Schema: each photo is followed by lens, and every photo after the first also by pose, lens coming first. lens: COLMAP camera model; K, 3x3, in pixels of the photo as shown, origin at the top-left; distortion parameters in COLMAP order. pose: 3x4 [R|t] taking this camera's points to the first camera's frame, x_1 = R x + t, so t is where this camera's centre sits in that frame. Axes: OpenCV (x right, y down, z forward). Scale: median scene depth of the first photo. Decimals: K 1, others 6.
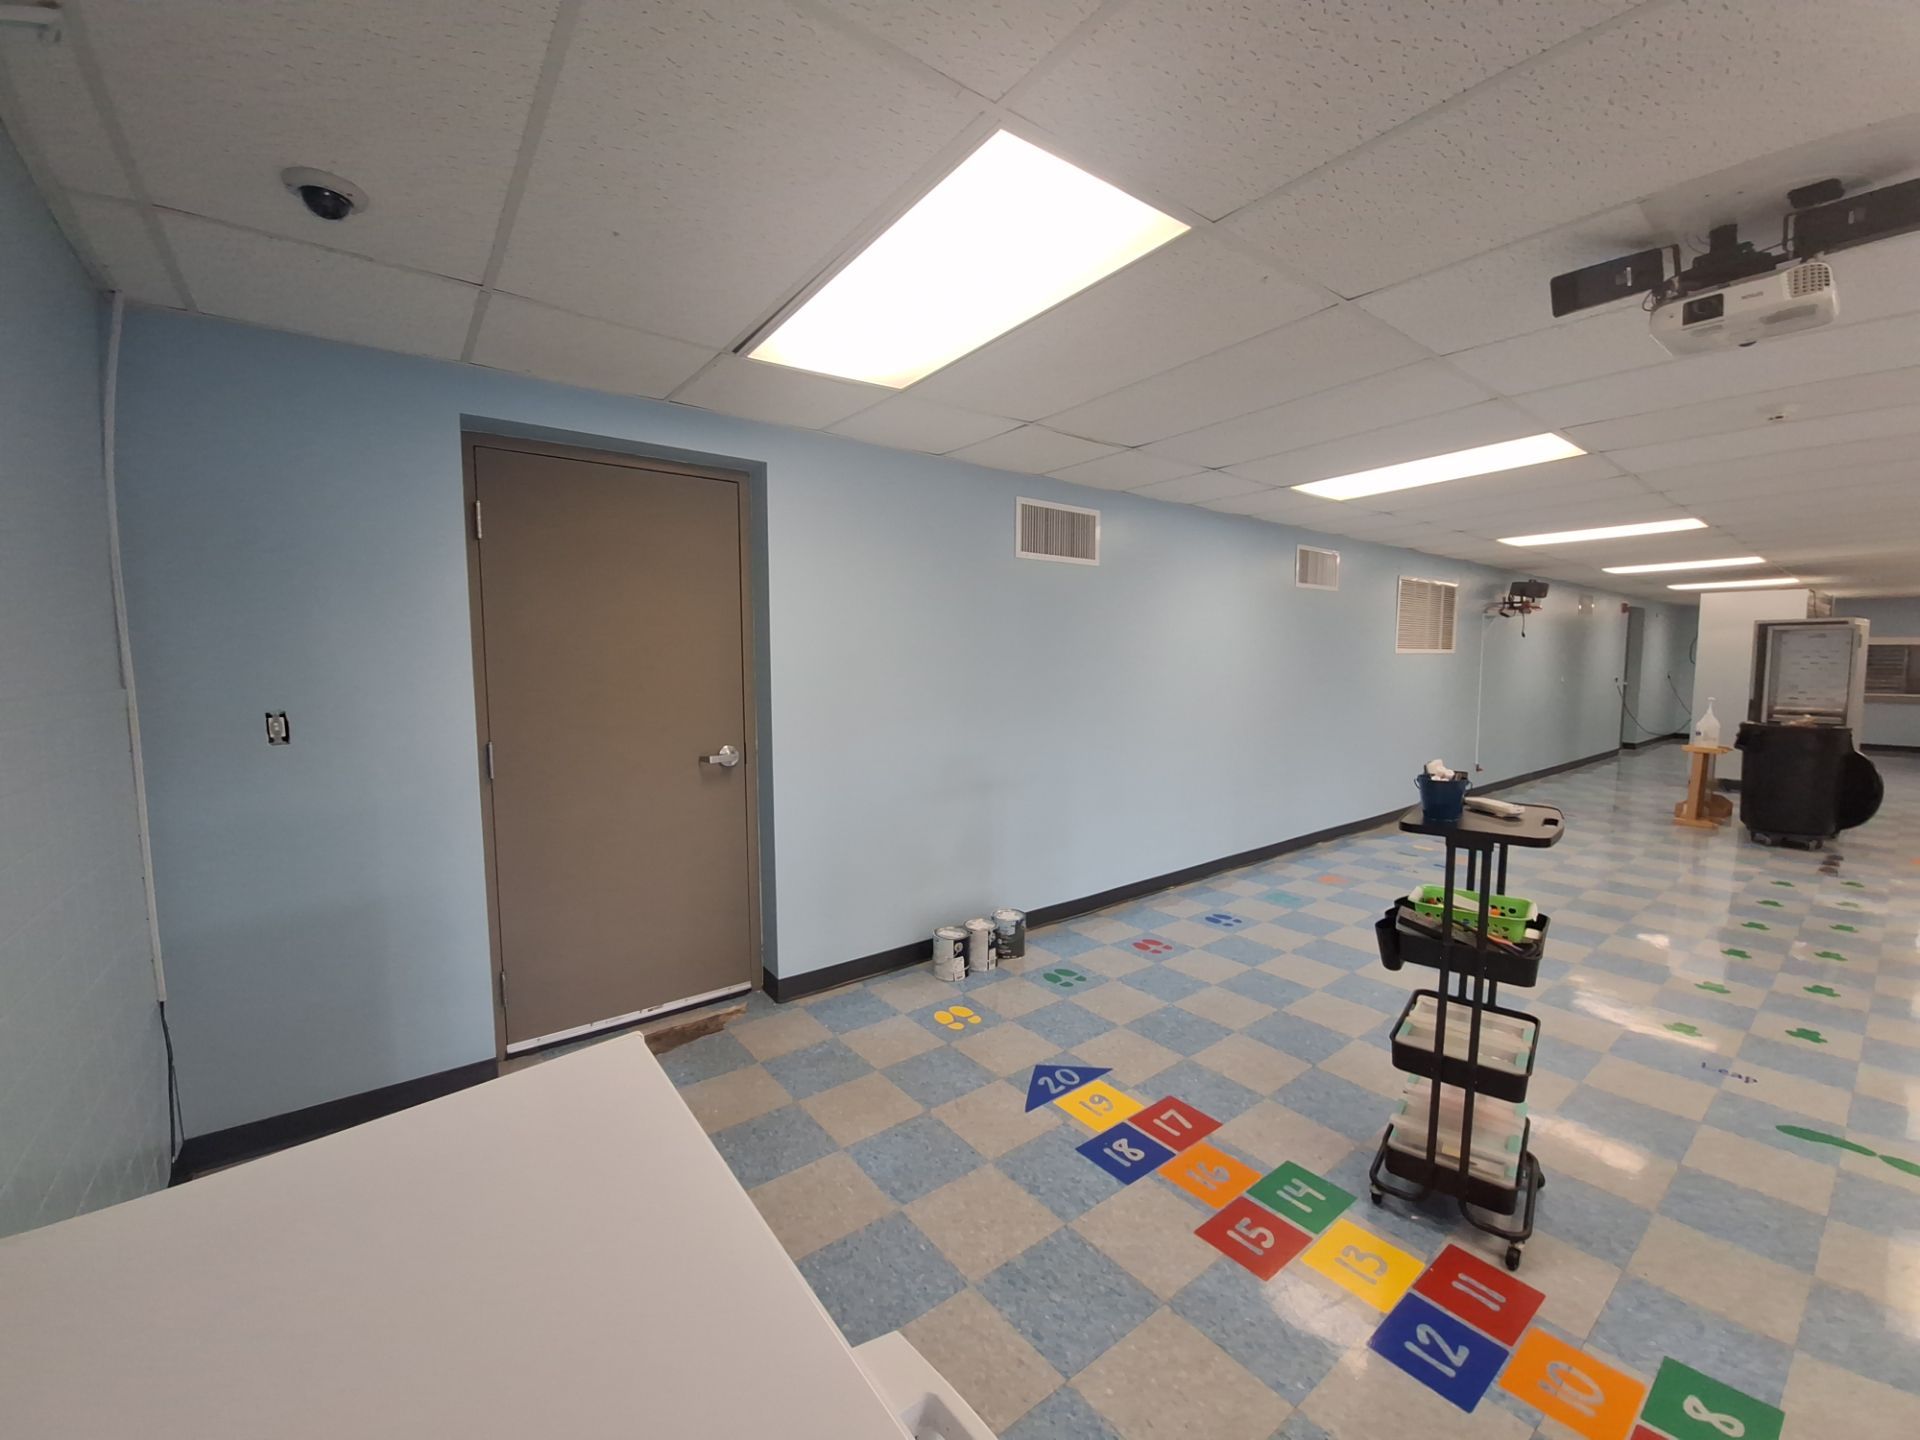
lens RADIAL K [[758.0, 0, 957.4], [0, 758.0, 723.6], [0, 0, 1]] dist [-0.015757, -0.002662]
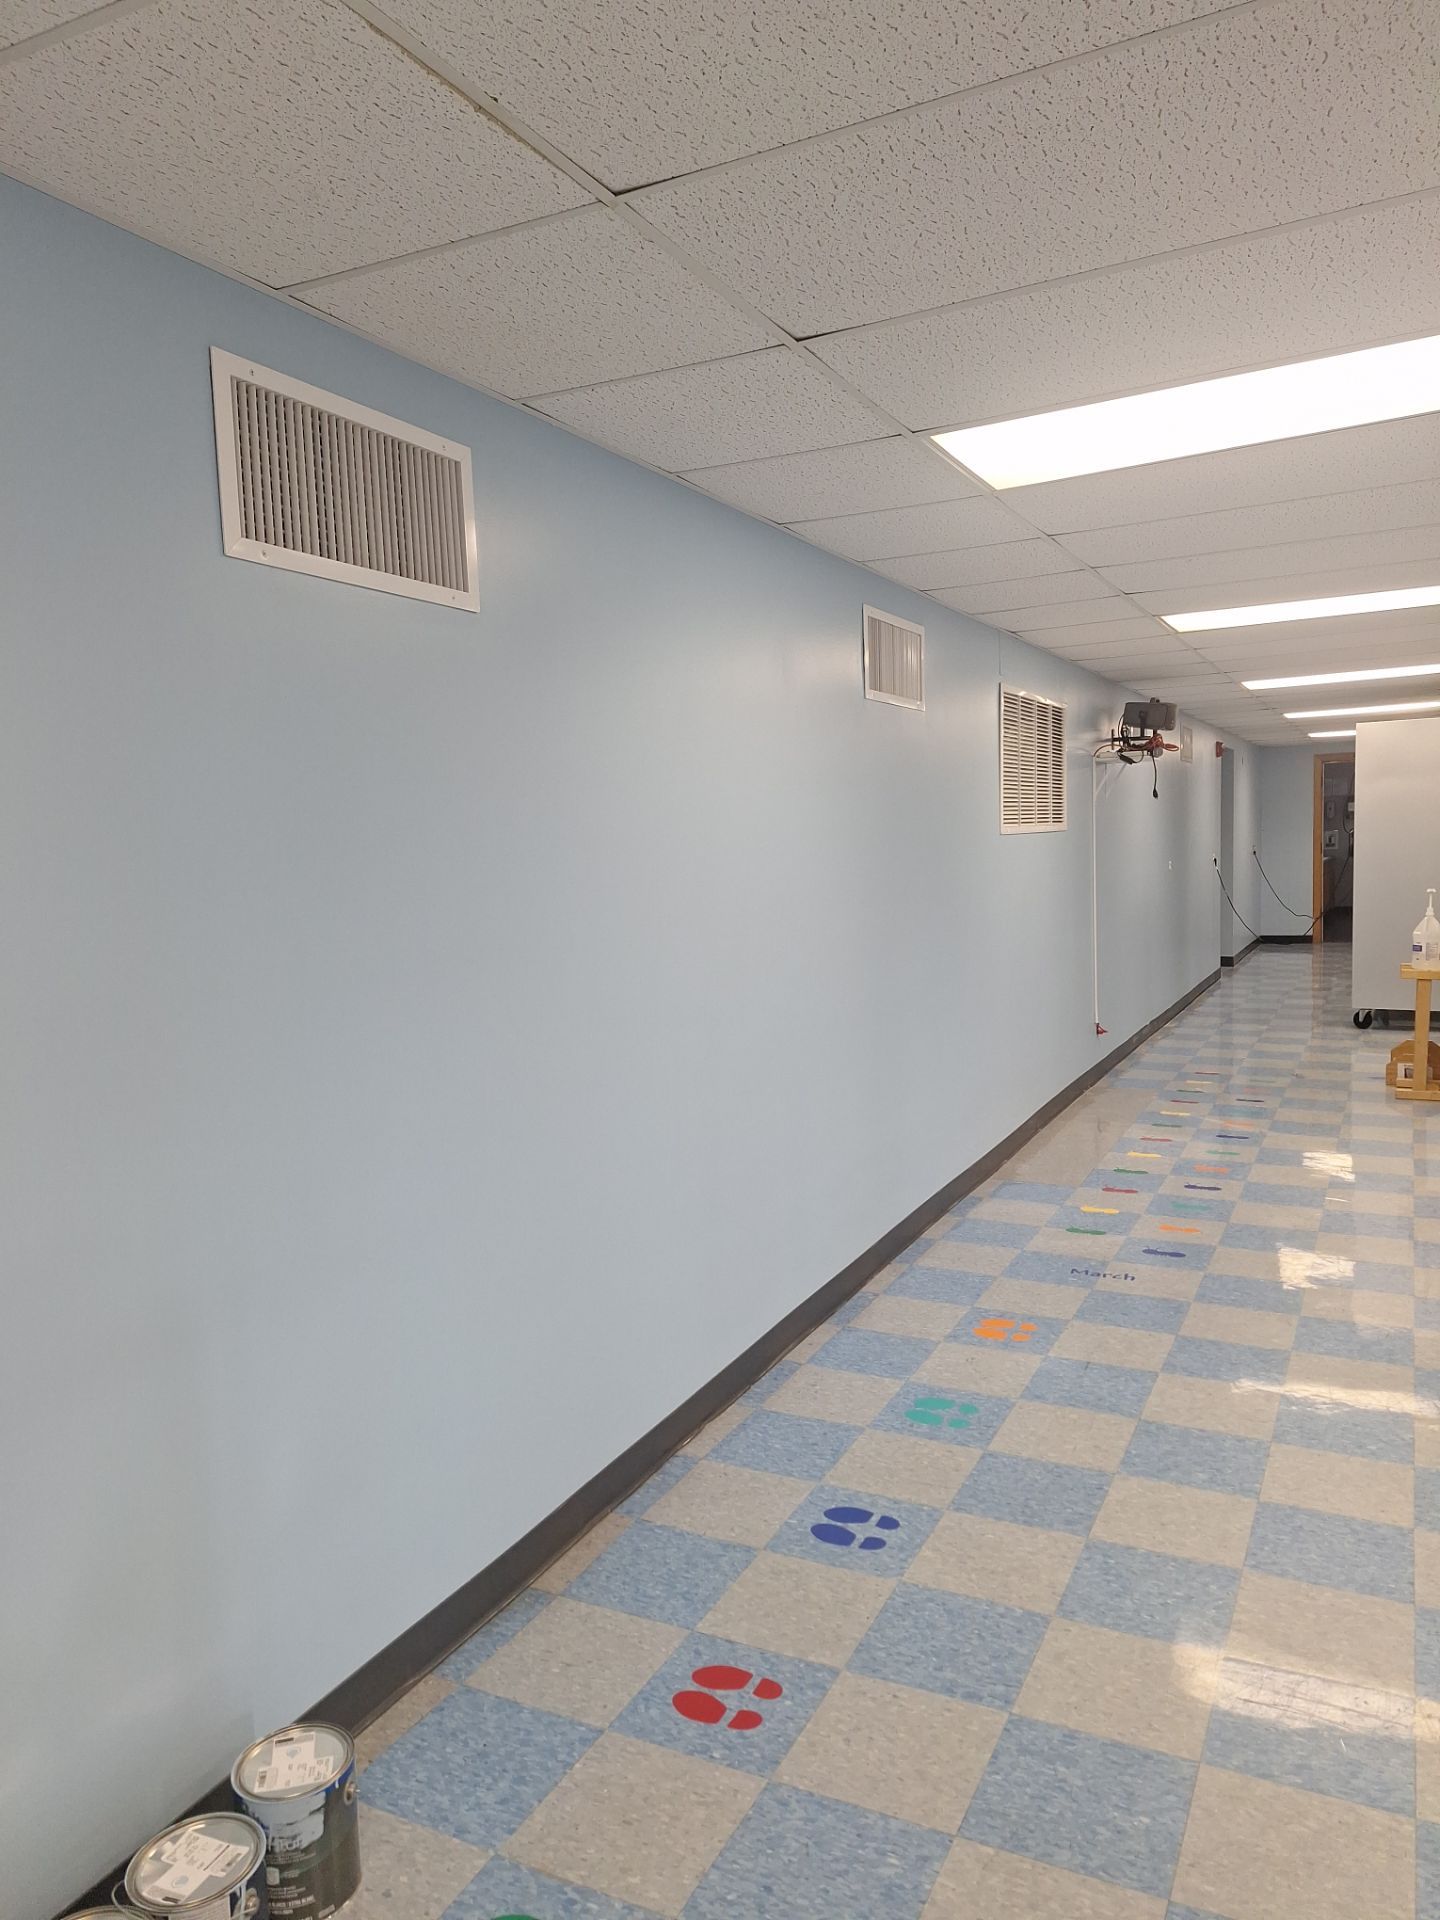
lens RADIAL K [[1319.2, 0, 726.4], [0, 1319.2, 968.2], [0, 0, 1]] dist [0.027414, -0.002055]
pose [[0.898214, -0.072002, 0.433621, 0.012756], [0.070720, 0.997313, 0.019111, -0.044491], [-0.433832, 0.013500, 0.900892, 0.372284]]
